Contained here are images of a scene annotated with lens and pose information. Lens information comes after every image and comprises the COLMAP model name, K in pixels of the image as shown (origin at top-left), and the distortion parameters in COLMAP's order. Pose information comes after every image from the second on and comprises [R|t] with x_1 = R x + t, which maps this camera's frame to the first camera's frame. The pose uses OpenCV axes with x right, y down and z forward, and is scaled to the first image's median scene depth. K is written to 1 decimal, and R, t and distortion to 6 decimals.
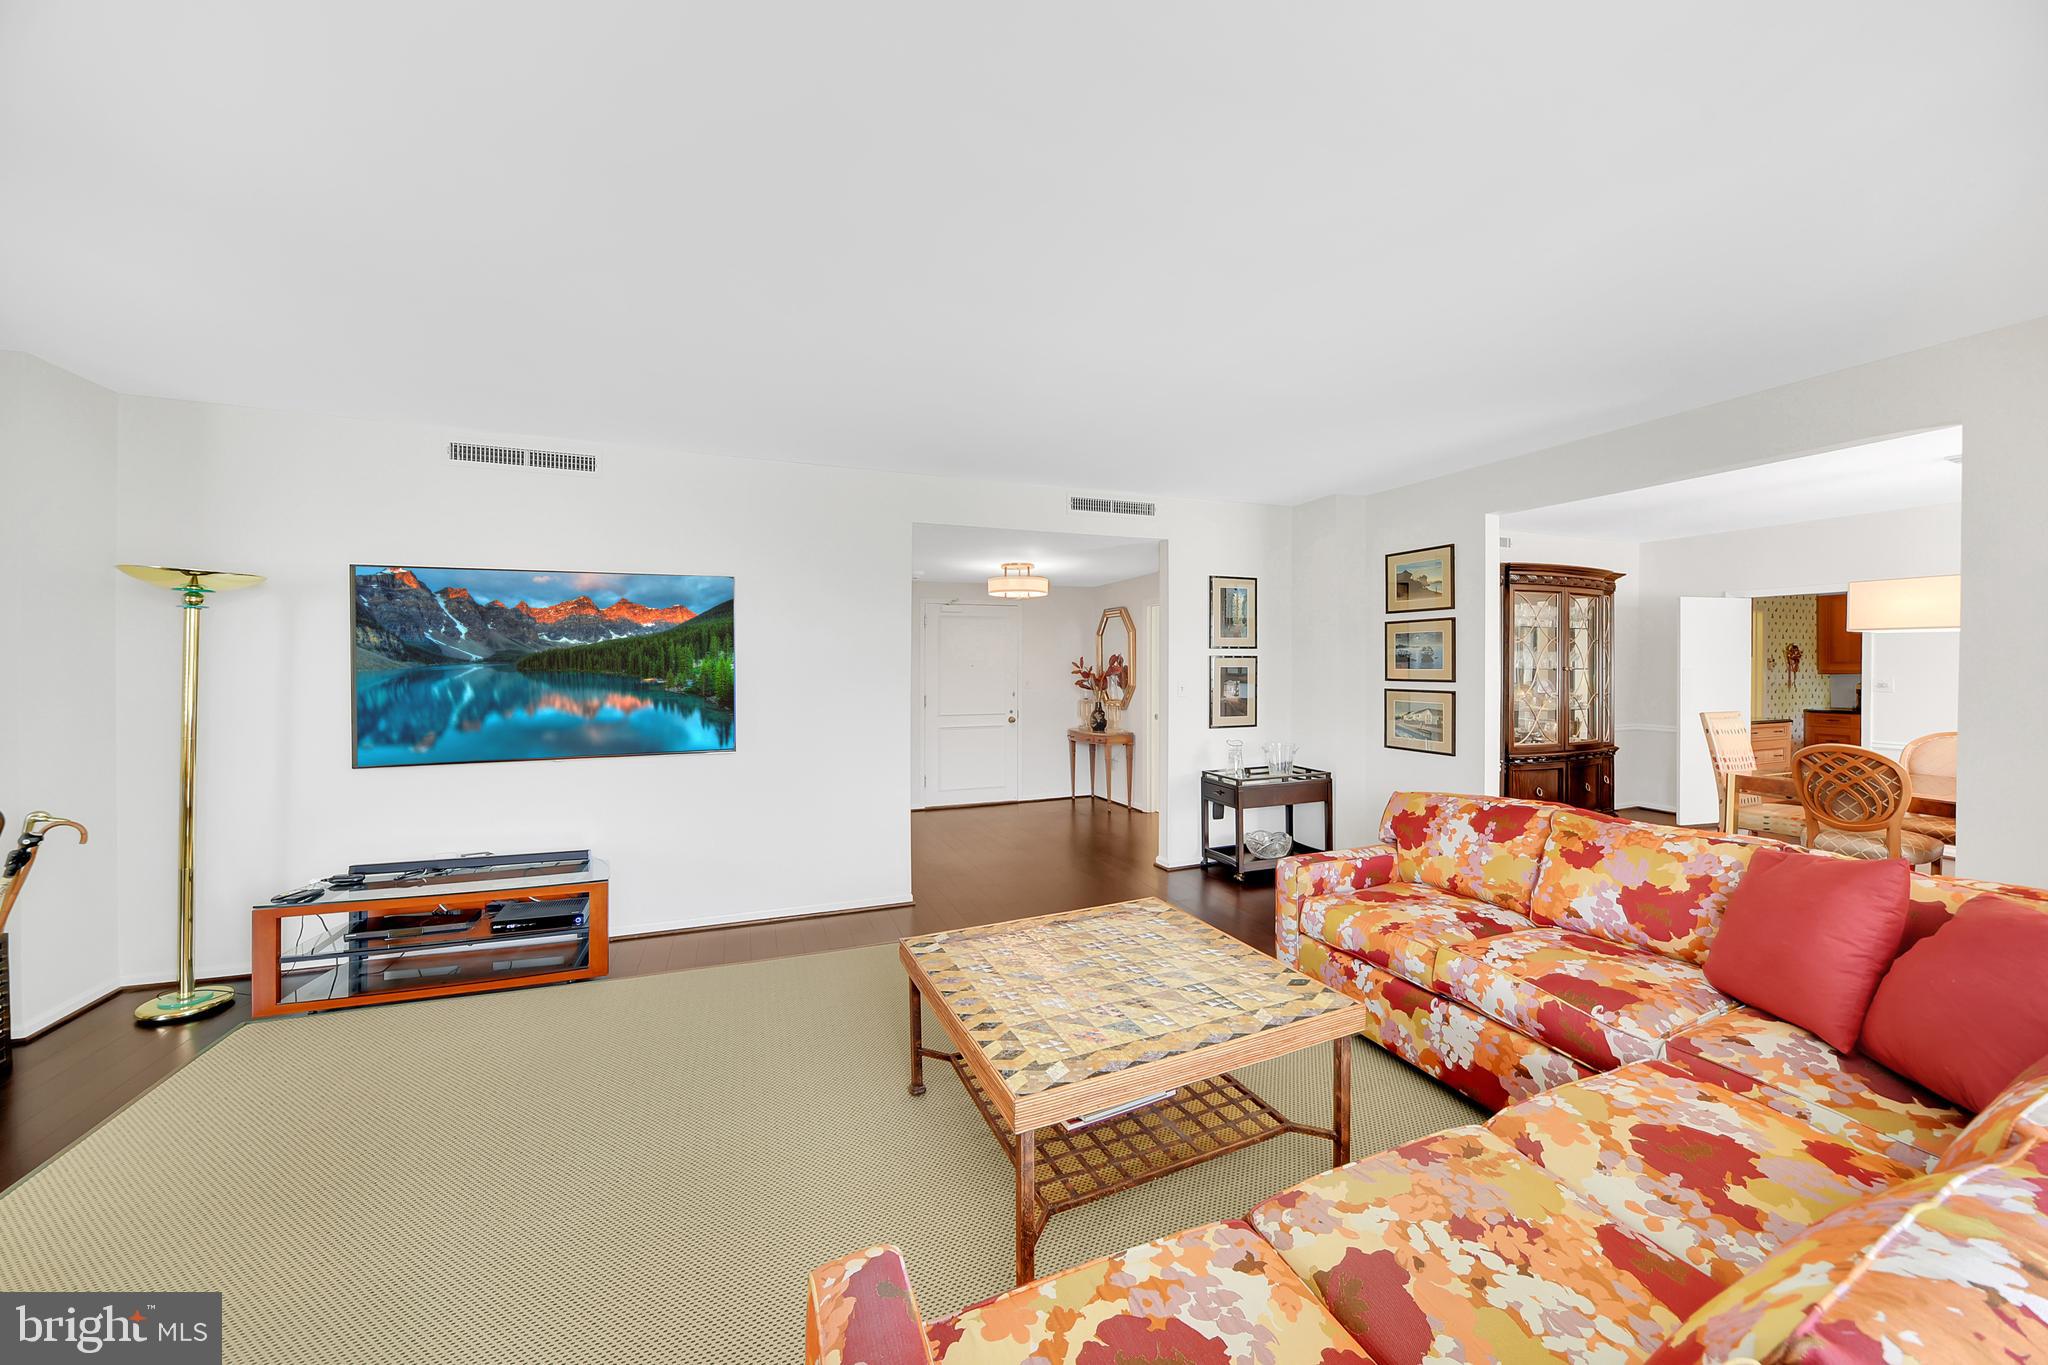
lens RADIAL K [[721.0, 0, 1029.1], [0, 721.0, 673.1], [0, 0, 1]] dist [-0.032523, -0.000005]
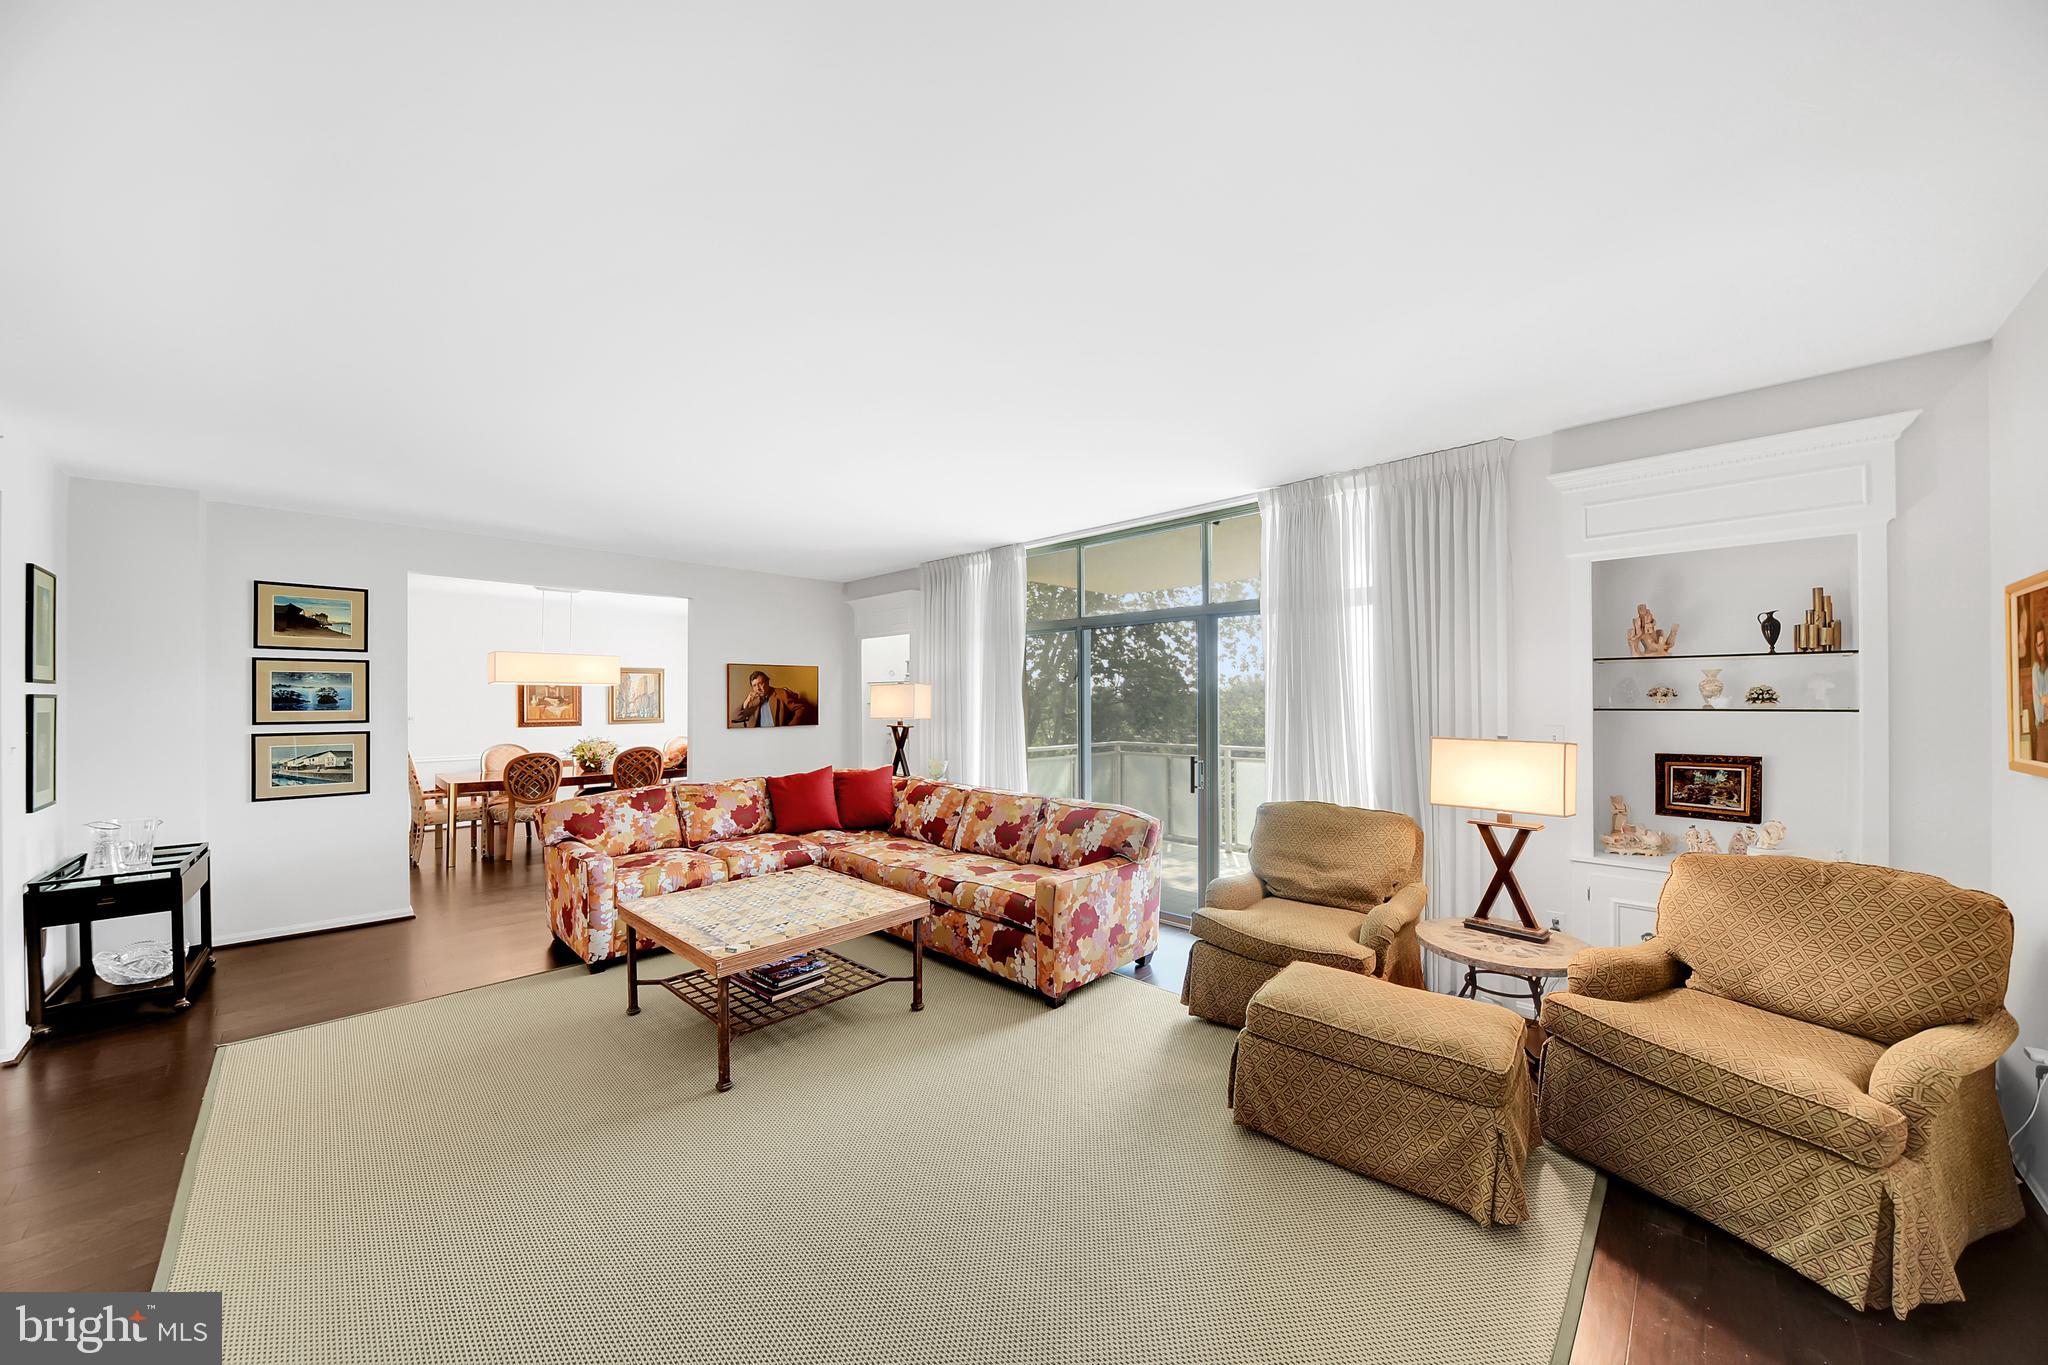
lens RADIAL K [[710.4, 0, 1035.5], [0, 710.4, 705.9], [0, 0, 1]] dist [-0.015092, 0.002899]
pose [[-0.450334, -0.001688, 0.892859, -0.956565], [0.012004, 0.999896, 0.007944, -0.009959], [-0.892779, 0.014295, -0.450267, 0.746843]]
